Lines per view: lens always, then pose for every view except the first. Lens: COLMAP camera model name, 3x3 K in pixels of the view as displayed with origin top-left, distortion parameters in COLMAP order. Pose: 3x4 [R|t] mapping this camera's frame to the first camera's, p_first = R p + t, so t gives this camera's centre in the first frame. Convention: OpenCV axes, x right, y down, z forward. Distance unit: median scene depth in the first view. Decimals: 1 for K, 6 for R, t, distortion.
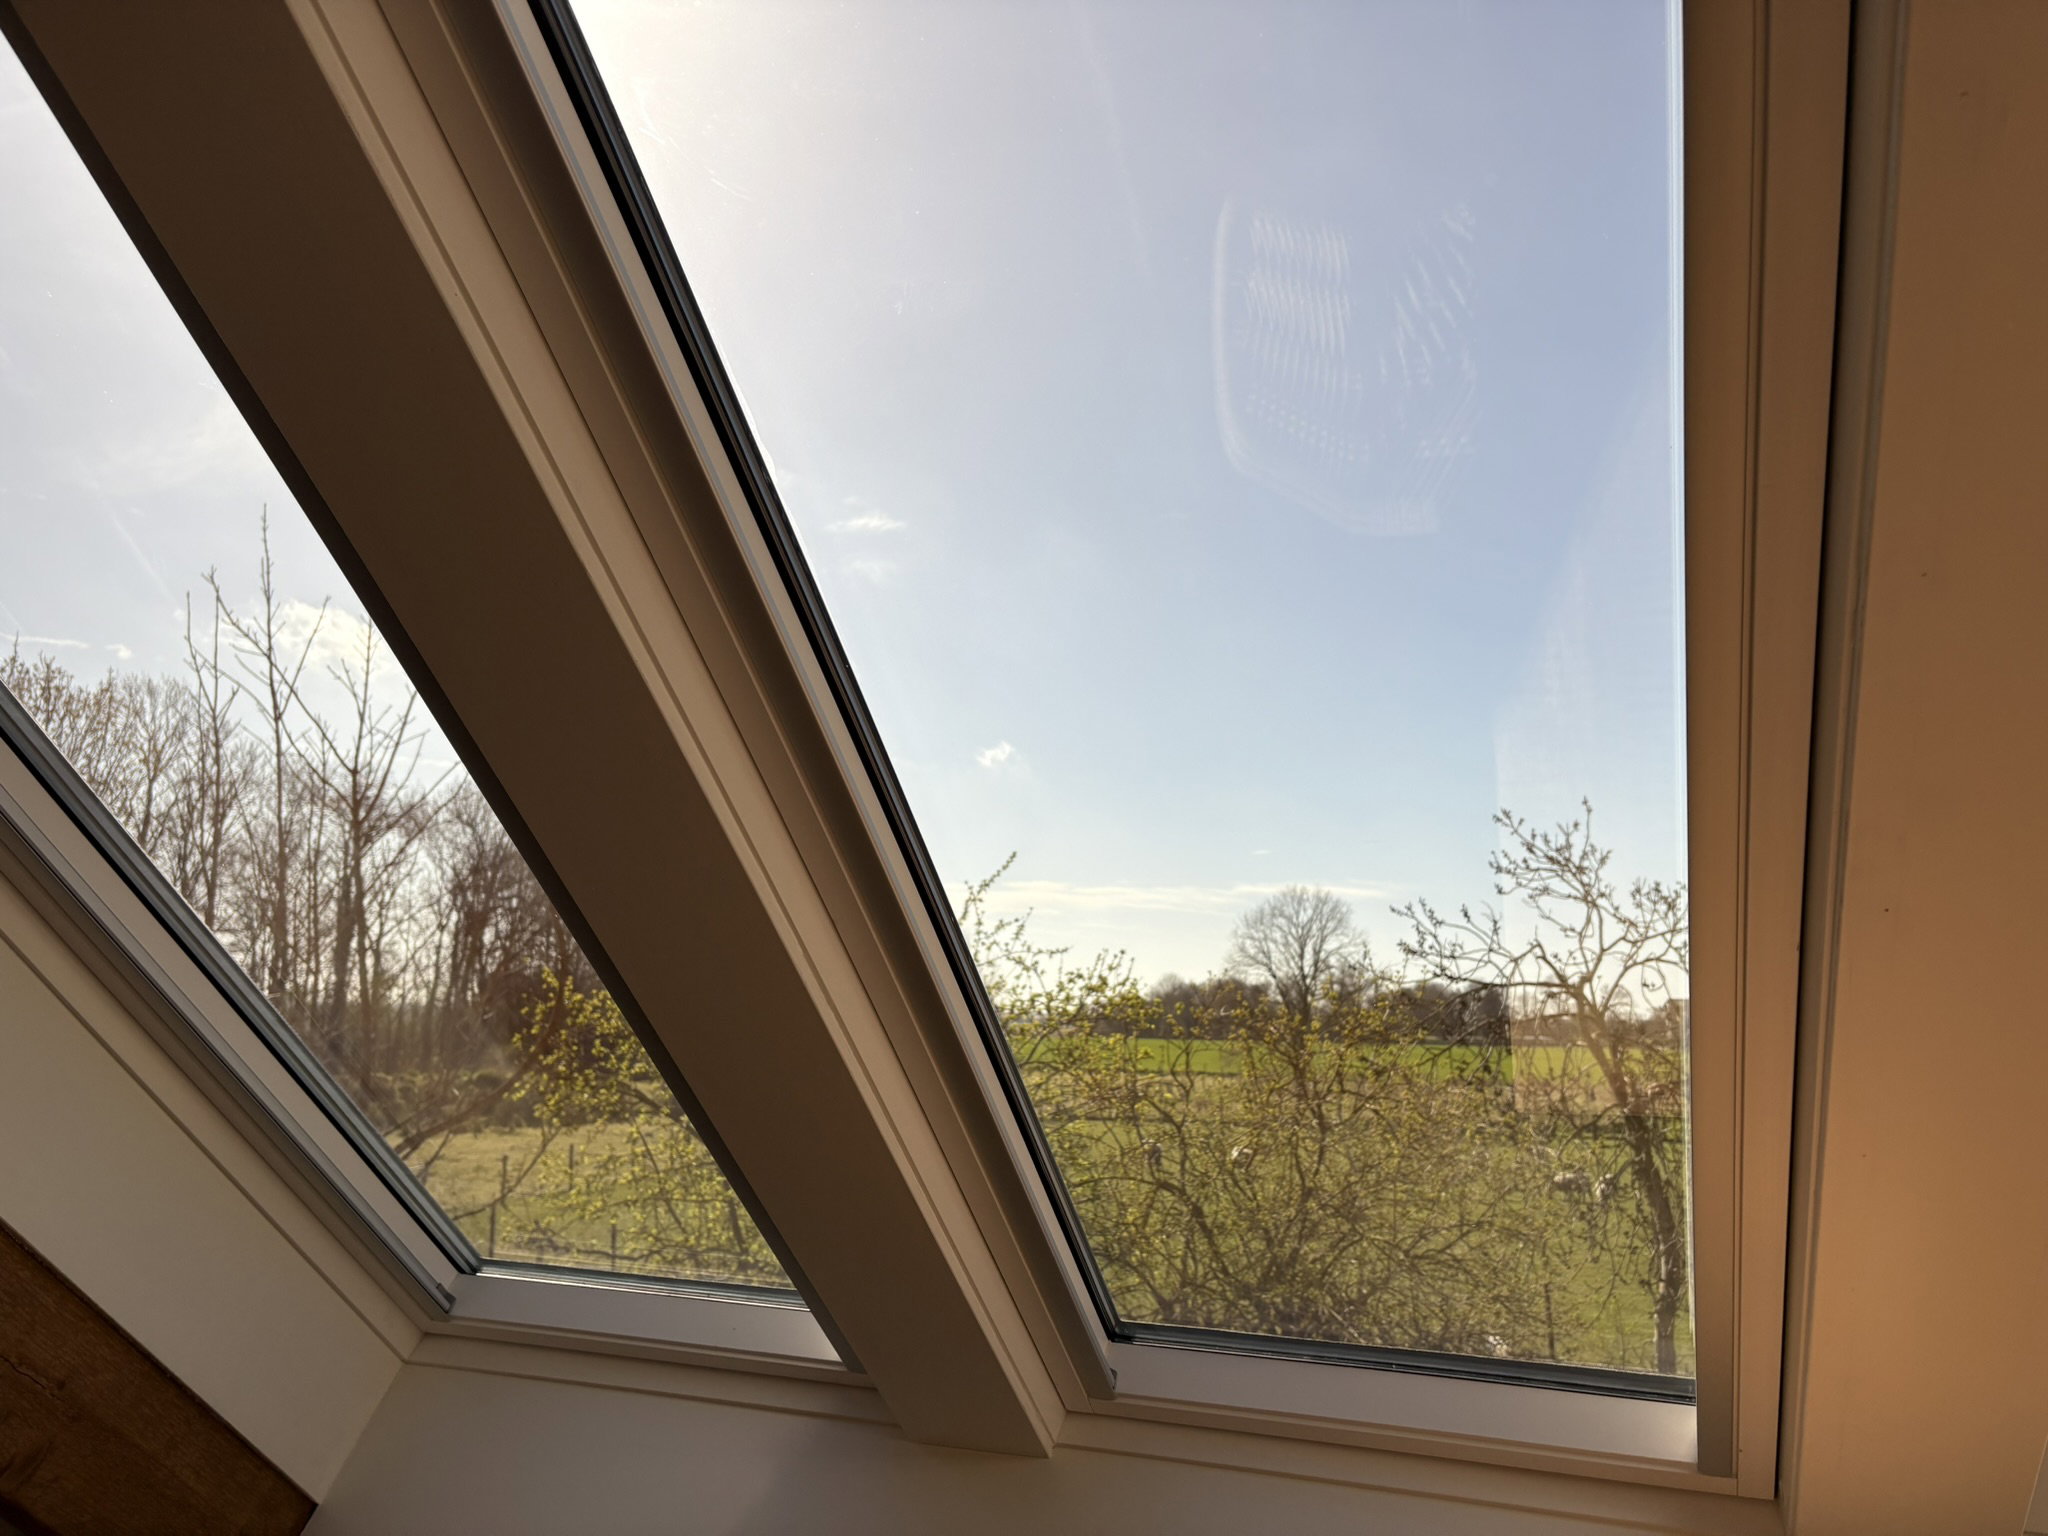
lens RADIAL K [[1505.3, 0, 1024.0], [0, 1505.3, 768.0], [0, 0, 1]] dist [0.124926, -0.192729]
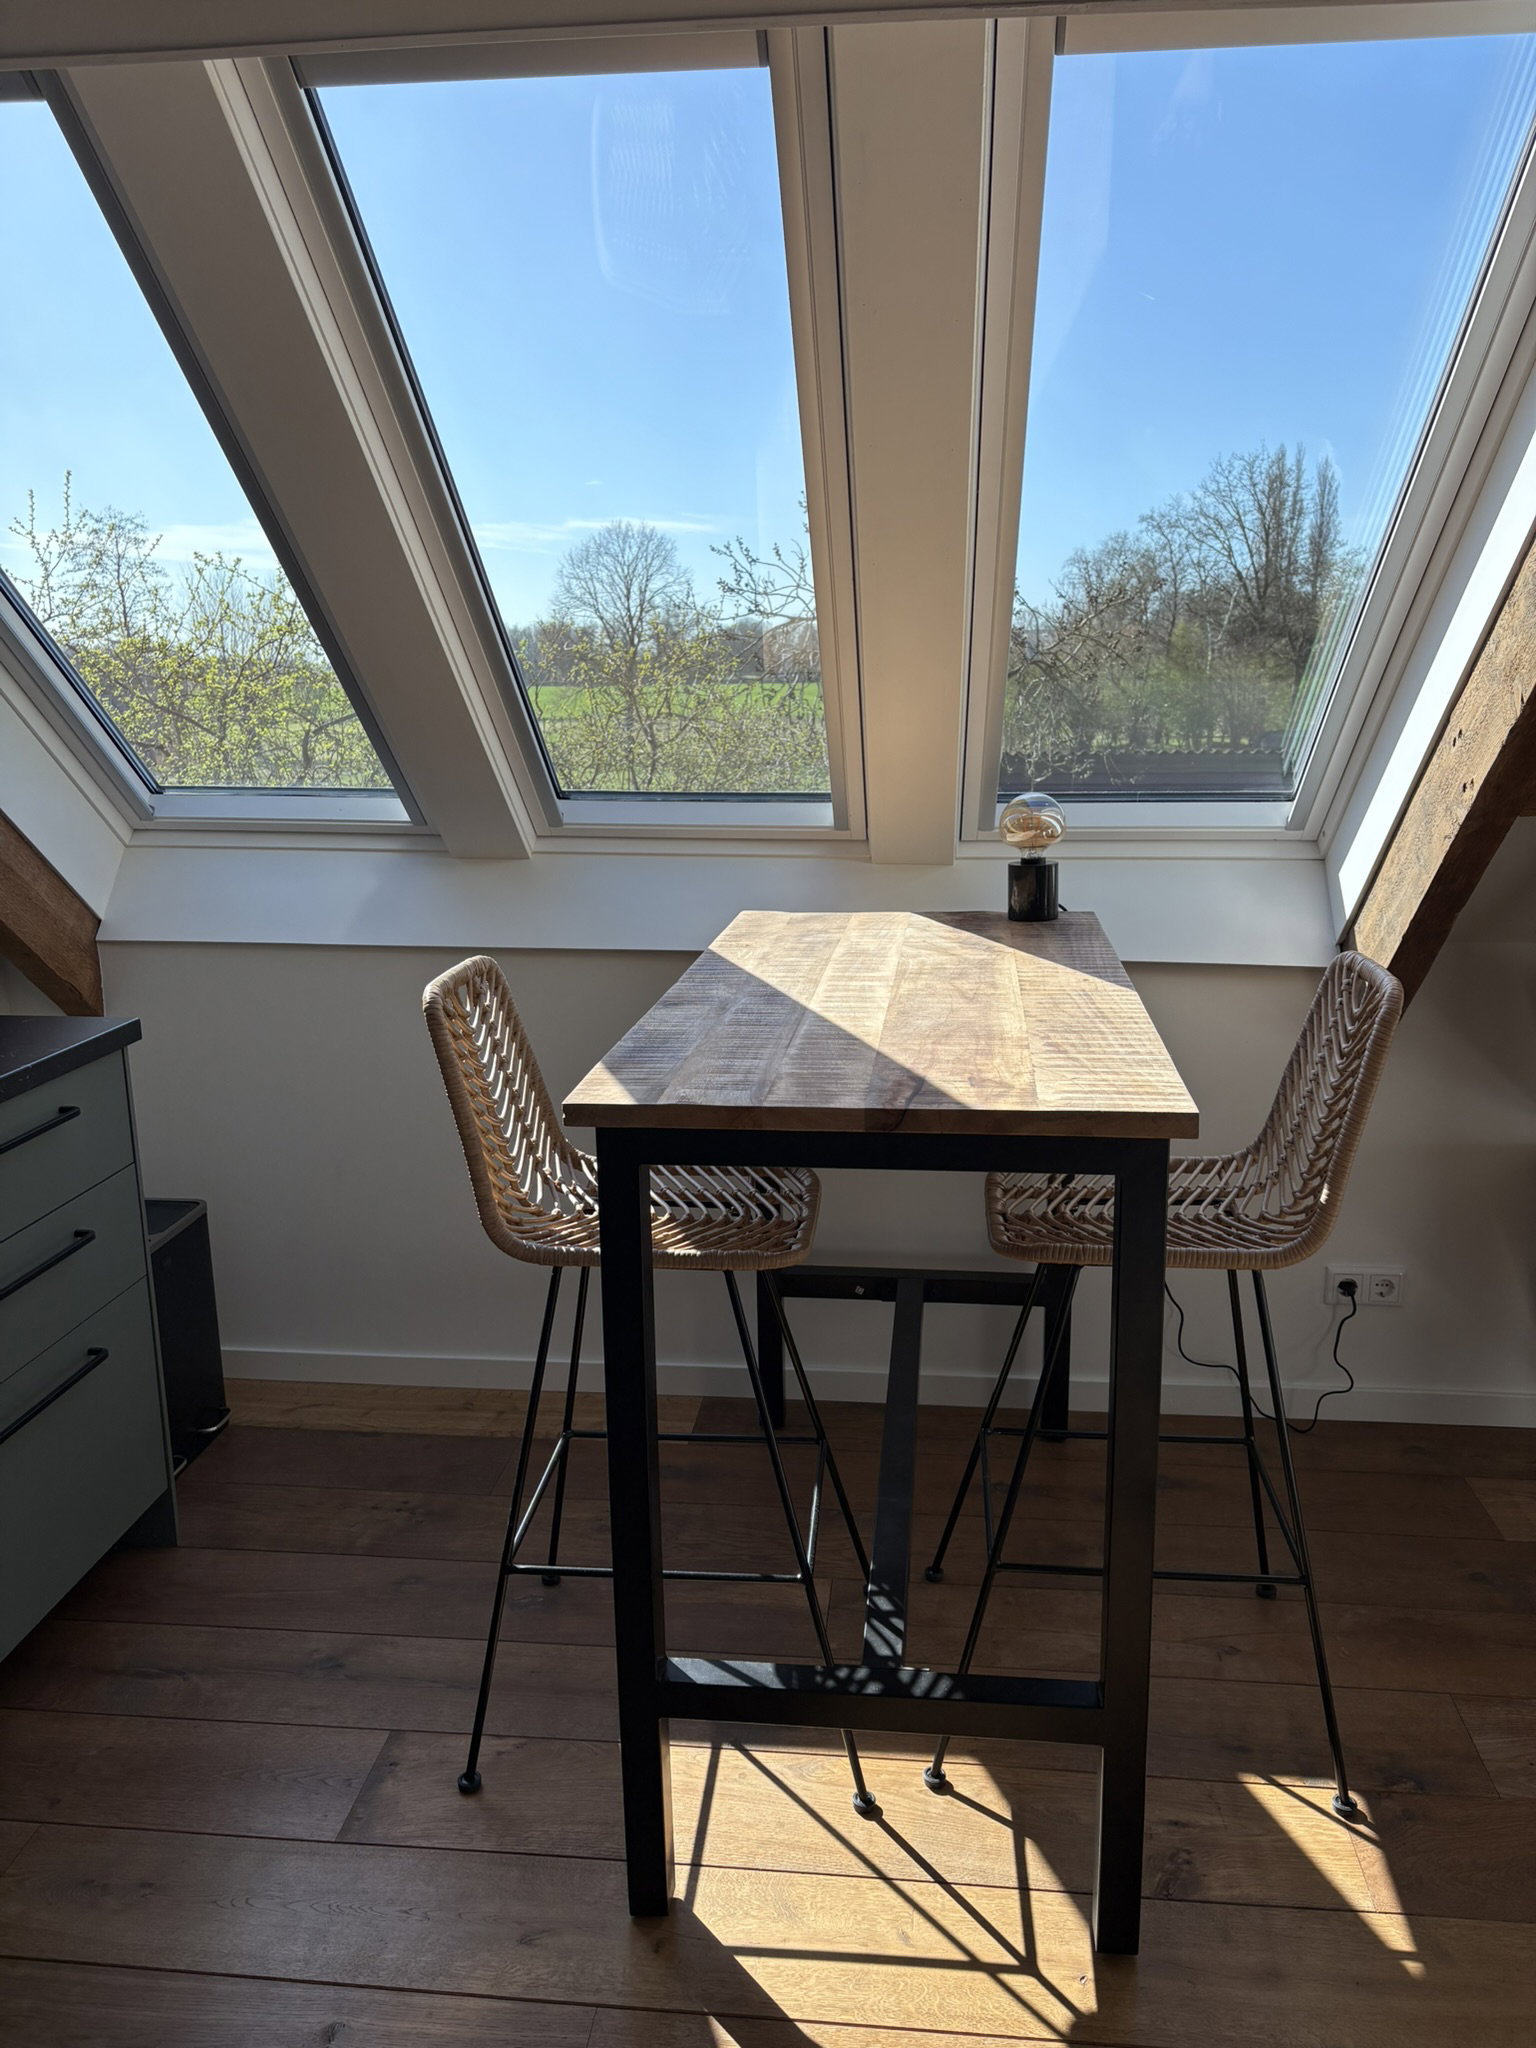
lens RADIAL K [[1505.3, 0, 756.1], [0, 1505.3, 1057.8], [0, 0, 1]] dist [0.124926, -0.192729]
pose [[0.965822, -0.089980, 0.243087, -0.022101], [-0.016196, 0.915033, 0.403054, -0.011493], [-0.258699, -0.393216, 0.882302, -0.099197]]
